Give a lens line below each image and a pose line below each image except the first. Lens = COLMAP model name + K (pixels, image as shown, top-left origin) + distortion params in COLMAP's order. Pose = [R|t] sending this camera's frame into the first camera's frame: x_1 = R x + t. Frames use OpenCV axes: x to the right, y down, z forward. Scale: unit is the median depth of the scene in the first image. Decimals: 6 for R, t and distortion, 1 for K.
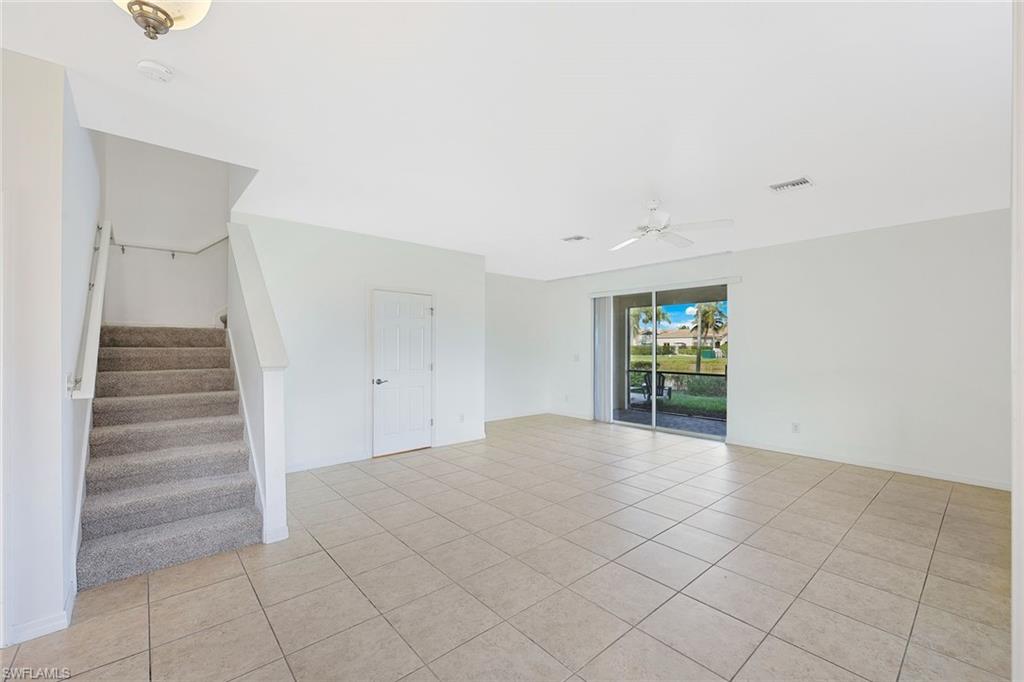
lens RADIAL K [[423.5, 0, 509.2], [0, 423.5, 351.2], [0, 0, 1]] dist [0.001732, 0.000562]
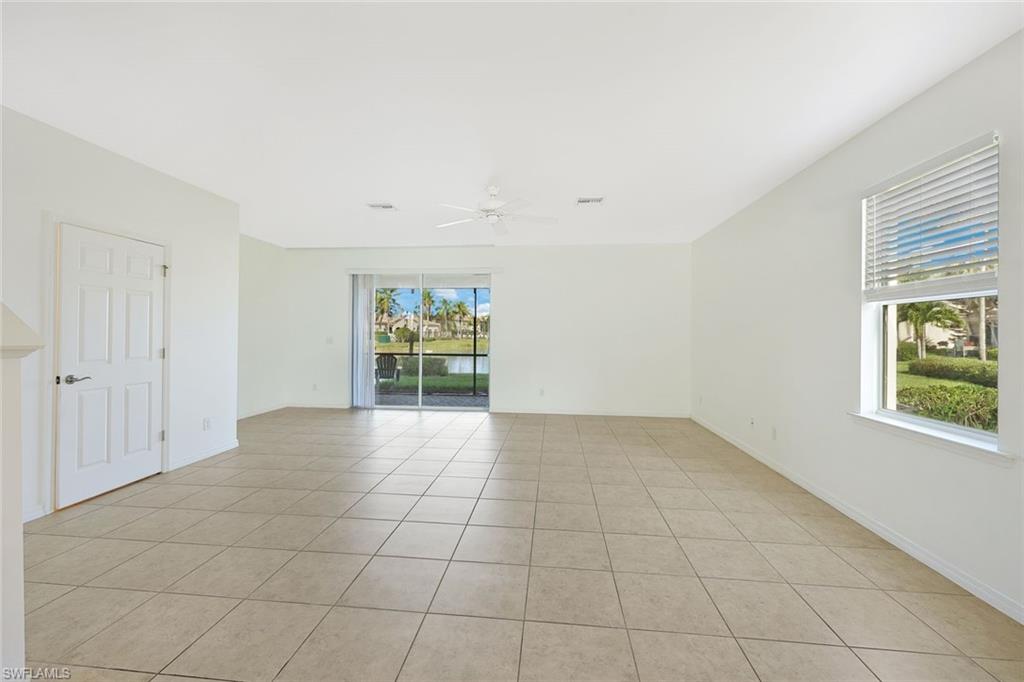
lens RADIAL K [[423.5, 0, 509.9], [0, 423.5, 332.7], [0, 0, 1]] dist [0.001732, 0.000562]
pose [[0.730869, 0.003108, 0.682511, -0.196016], [0.003559, 0.999959, -0.008364, 0.010156], [-0.682509, 0.008541, 0.730828, 0.109373]]
